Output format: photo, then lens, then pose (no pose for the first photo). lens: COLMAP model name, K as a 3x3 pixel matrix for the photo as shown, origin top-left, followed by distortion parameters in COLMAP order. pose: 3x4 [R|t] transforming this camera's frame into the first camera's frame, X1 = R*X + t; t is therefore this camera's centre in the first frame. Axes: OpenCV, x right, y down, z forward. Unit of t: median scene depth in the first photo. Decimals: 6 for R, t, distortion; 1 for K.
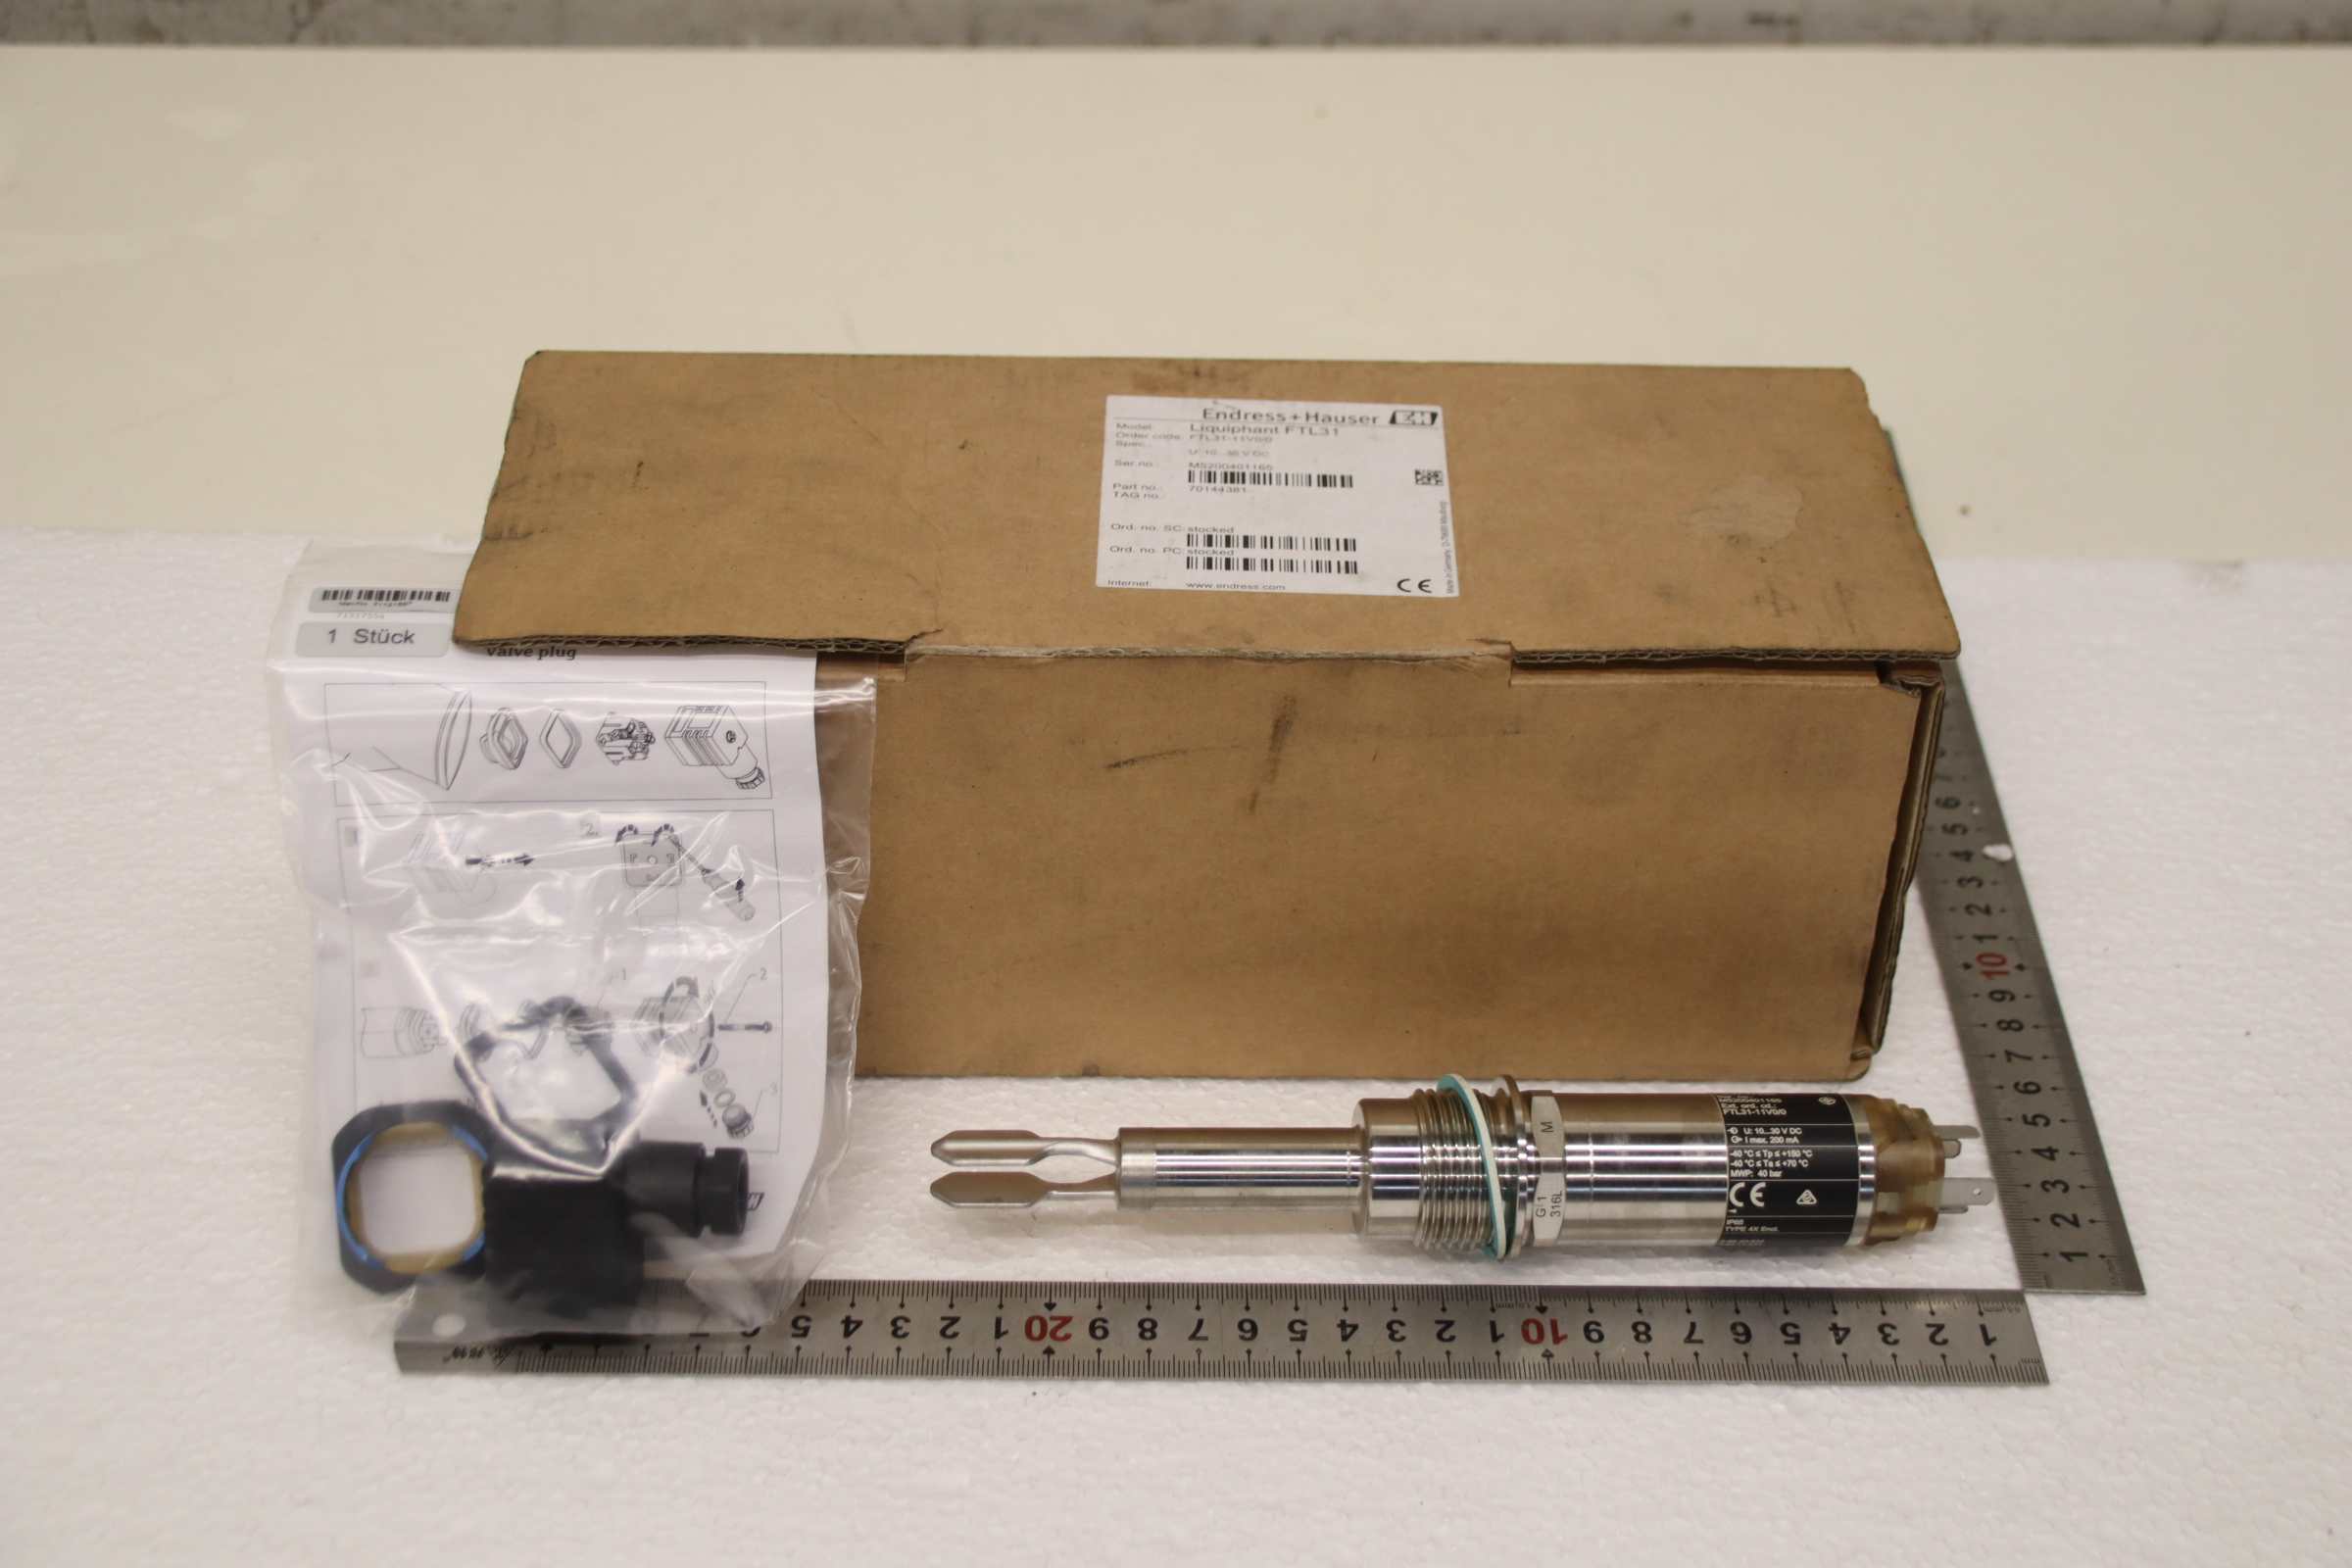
lens RADIAL K [[3277.0, 0, 1176.0], [0, 3277.0, 784.0], [0, 0, 1]] dist [-0.000632, -0.007093]
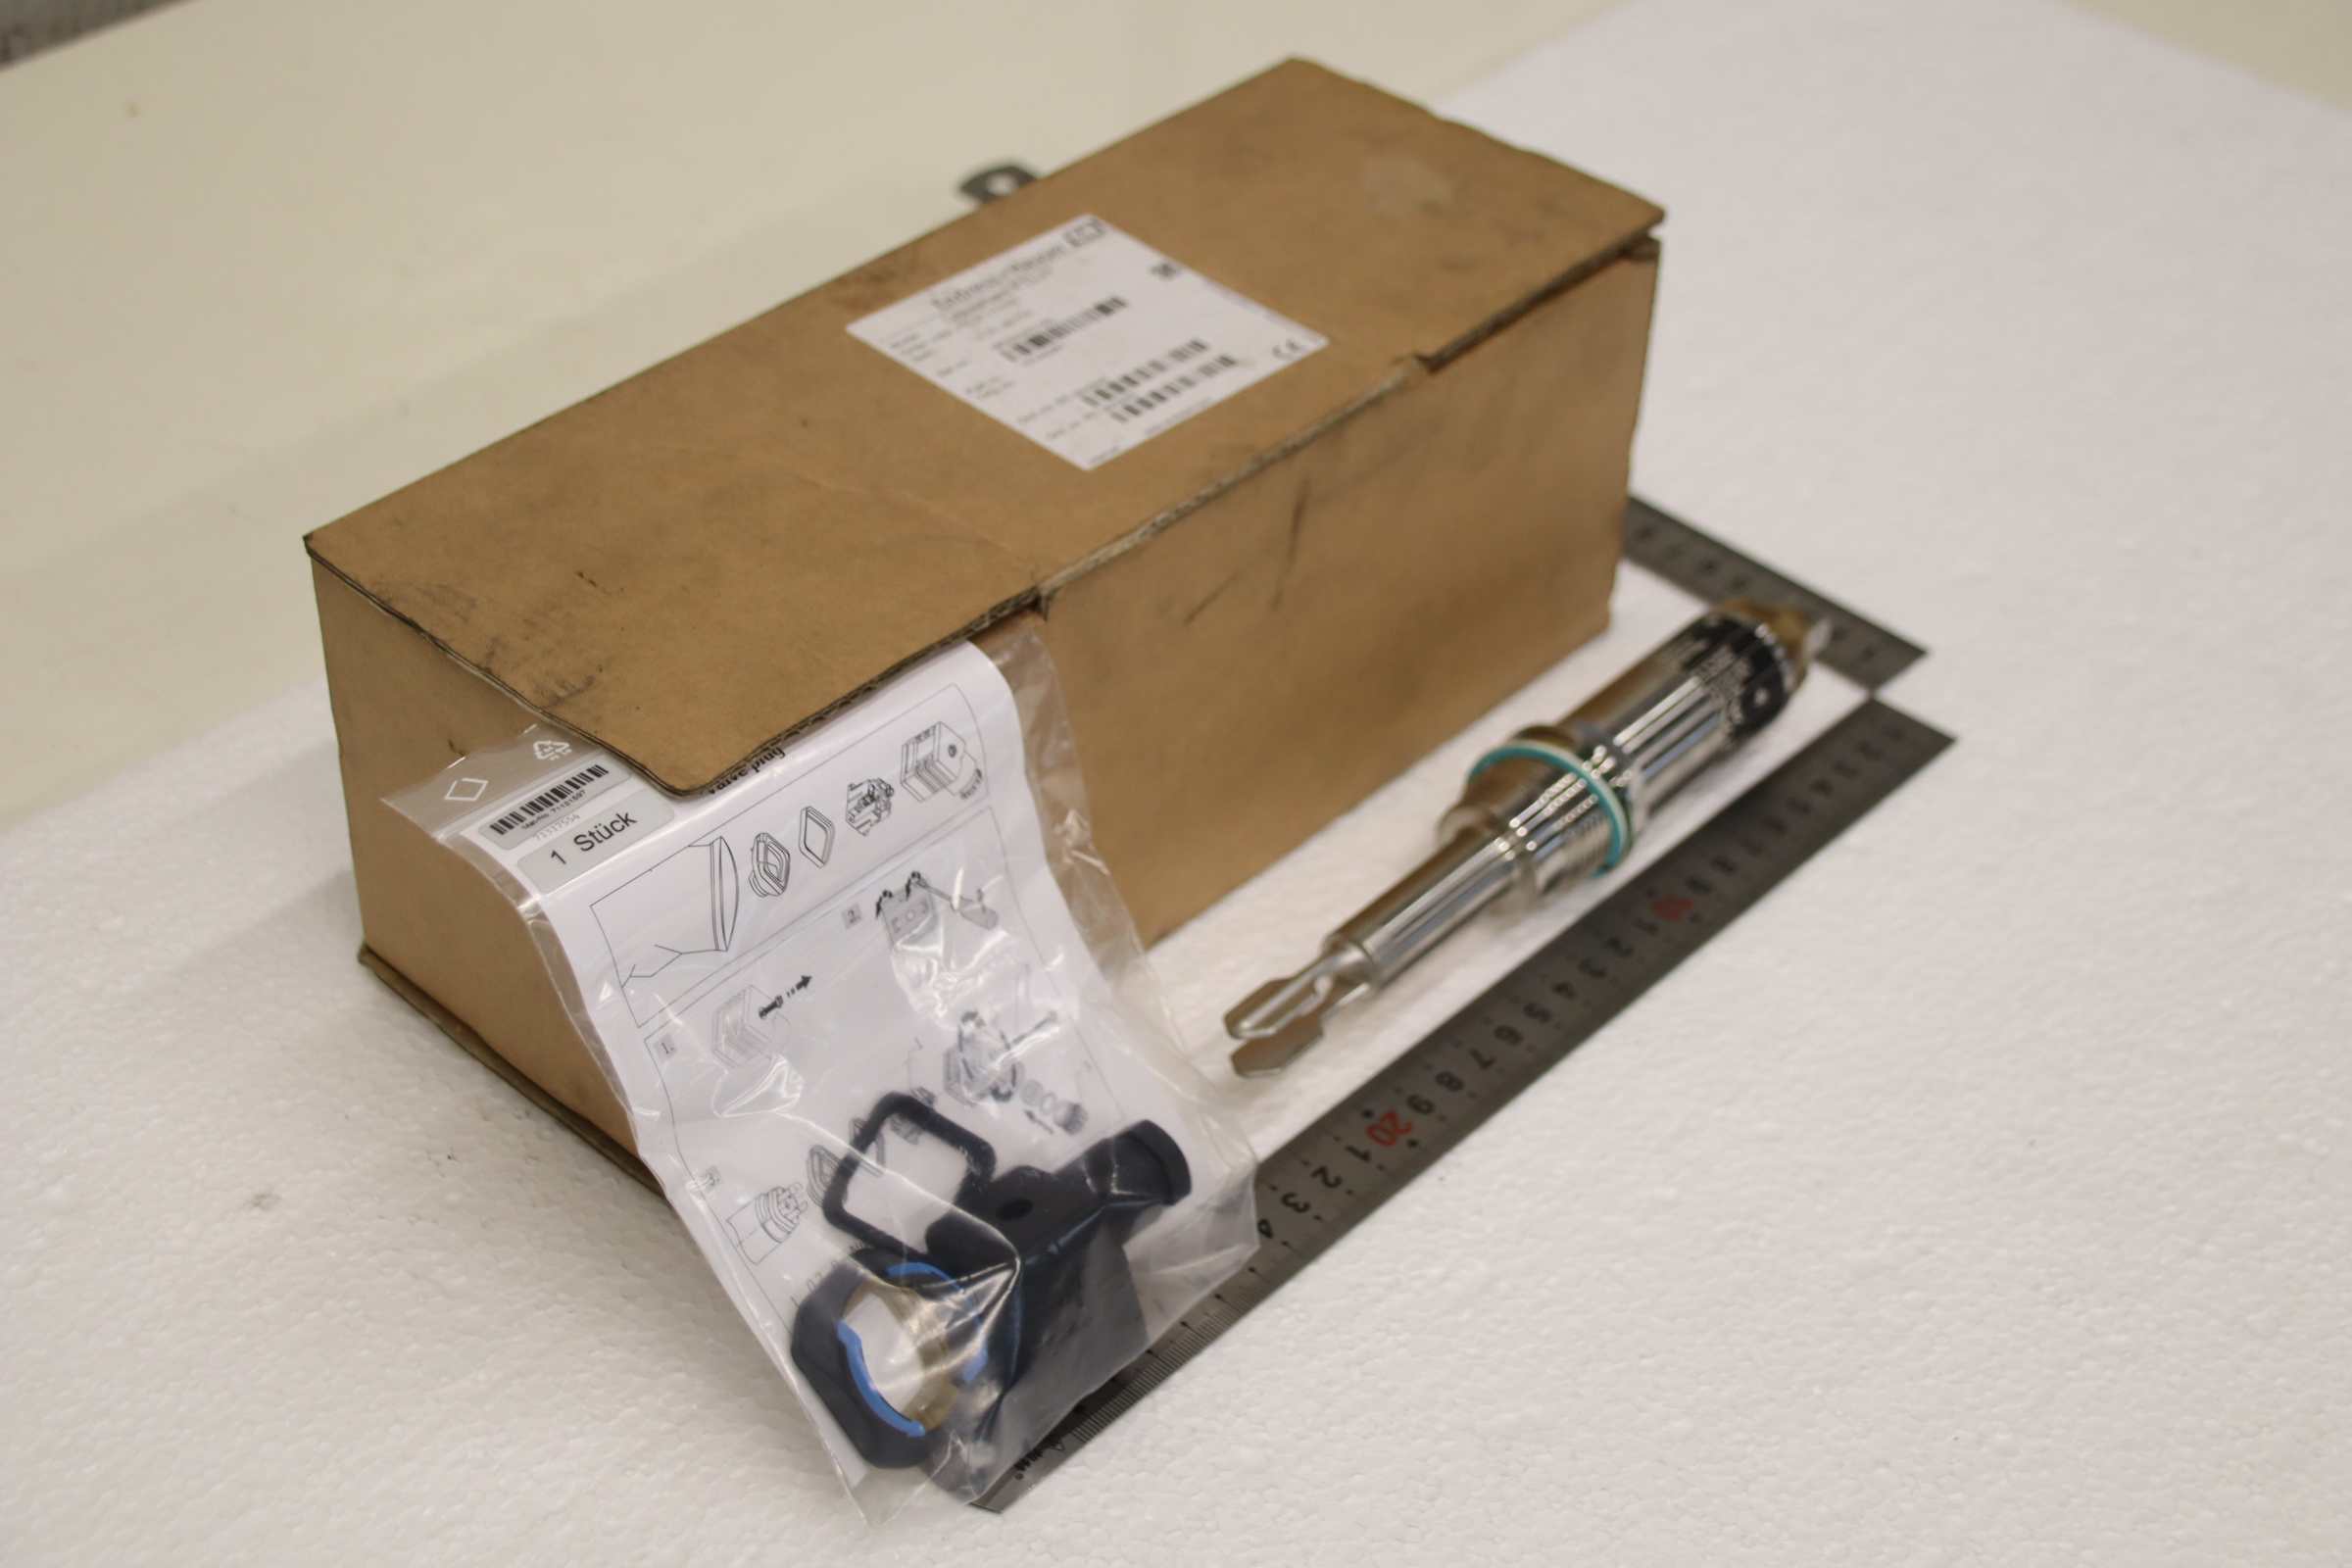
lens RADIAL K [[3397.9, 0, 1176.0], [0, 3397.9, 784.0], [0, 0, 1]] dist [0.000154, 0.003018]
pose [[0.683772, -0.455294, 0.570231, -0.640661], [0.431729, 0.882433, 0.186876, -0.157908], [-0.588274, 0.118404, 0.799946, 0.166912]]
